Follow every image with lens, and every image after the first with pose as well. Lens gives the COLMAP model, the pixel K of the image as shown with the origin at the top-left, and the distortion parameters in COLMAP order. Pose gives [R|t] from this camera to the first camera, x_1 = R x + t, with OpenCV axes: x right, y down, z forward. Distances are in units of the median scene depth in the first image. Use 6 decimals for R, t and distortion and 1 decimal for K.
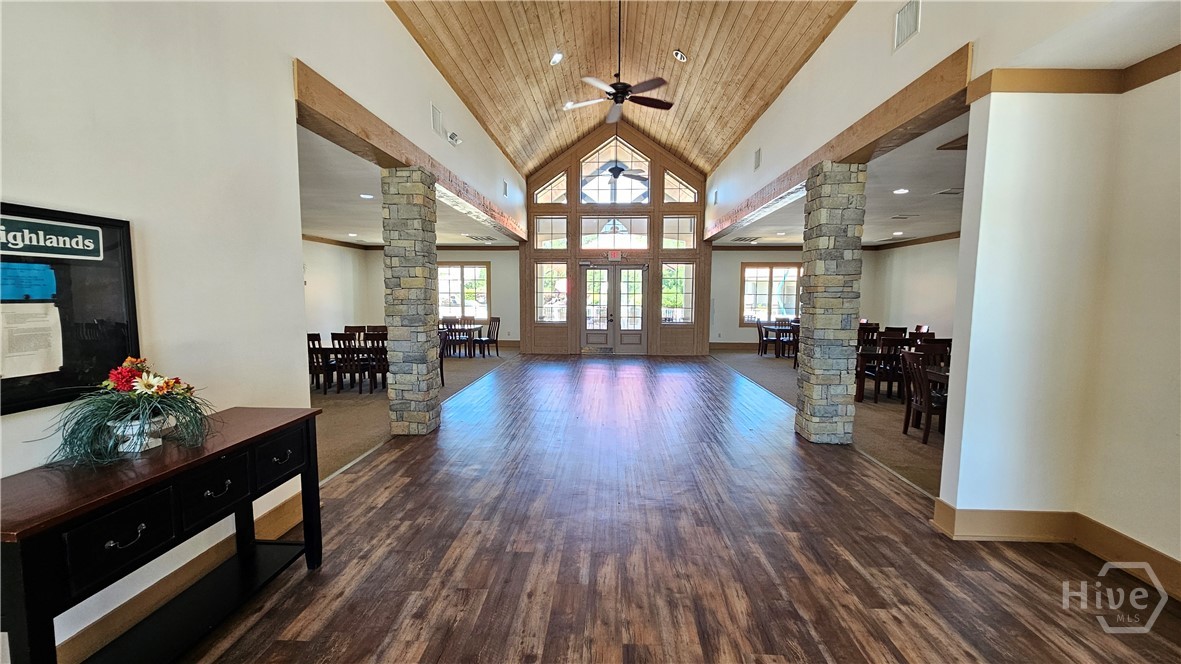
lens RADIAL K [[492.5, 0, 592.8], [0, 492.5, 332.6], [0, 0, 1]] dist [0.000379, 0.001452]
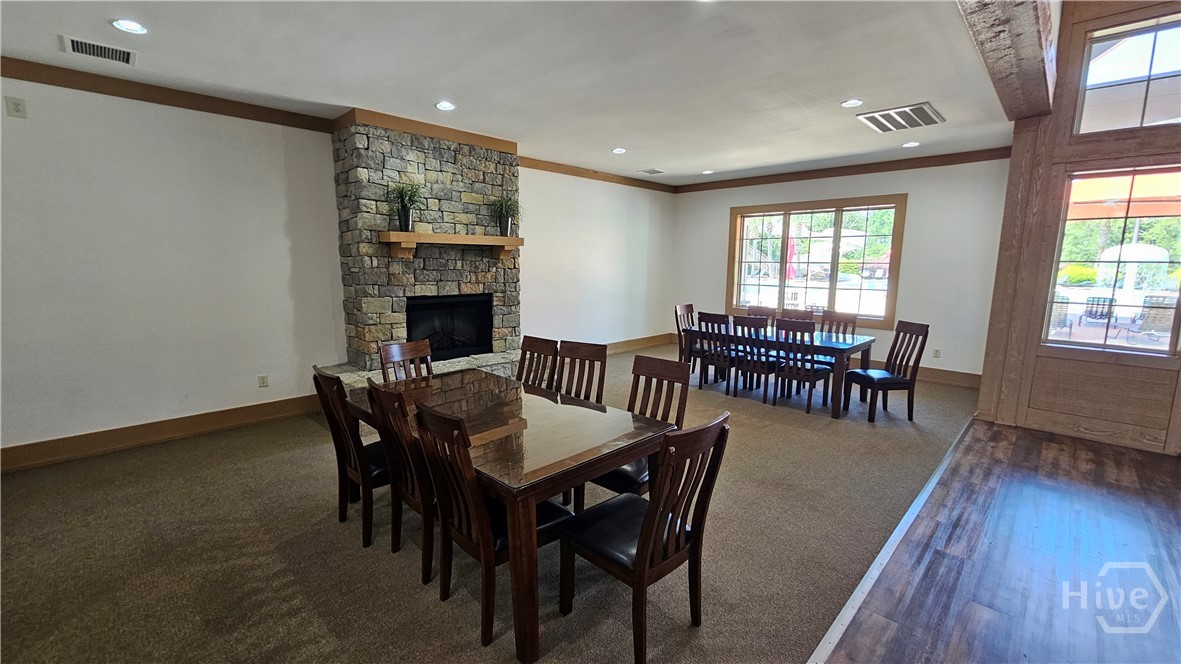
lens RADIAL K [[492.5, 0, 596.7], [0, 492.5, 330.2], [0, 0, 1]] dist [0.000379, 0.001452]
pose [[0.736200, 0.074575, -0.672643, -0.114160], [-0.052157, 0.997206, 0.053473, -0.030915], [0.674751, -0.004283, 0.738033, 0.519177]]
